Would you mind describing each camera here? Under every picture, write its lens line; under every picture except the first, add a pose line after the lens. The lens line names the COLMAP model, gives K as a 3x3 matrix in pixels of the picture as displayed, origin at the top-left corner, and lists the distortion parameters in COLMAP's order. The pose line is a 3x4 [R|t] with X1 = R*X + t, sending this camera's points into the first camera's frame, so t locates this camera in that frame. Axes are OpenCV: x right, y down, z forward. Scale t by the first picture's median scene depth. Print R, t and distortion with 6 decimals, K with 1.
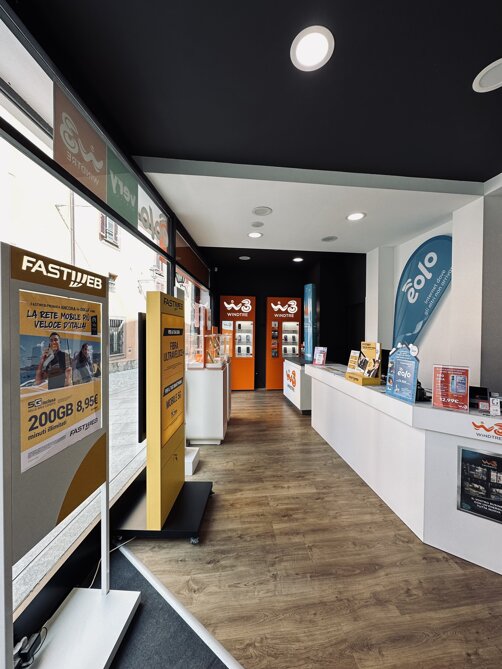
lens RADIAL K [[268.7, 0, 251.4], [0, 268.7, 335.1], [0, 0, 1]] dist [0.000249, -0.000005]
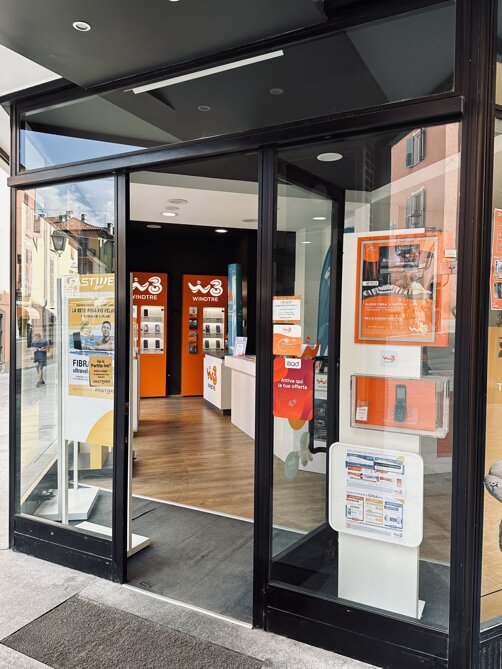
lens RADIAL K [[505.0, 0, 252.4], [0, 505.0, 335.8], [0, 0, 1]] dist [0.006056, -0.001197]
pose [[0.981337, -0.001807, 0.192286, -0.023820], [-0.001497, 0.999854, 0.017037, 0.007466], [-0.192289, -0.017007, 0.981191, -0.447001]]
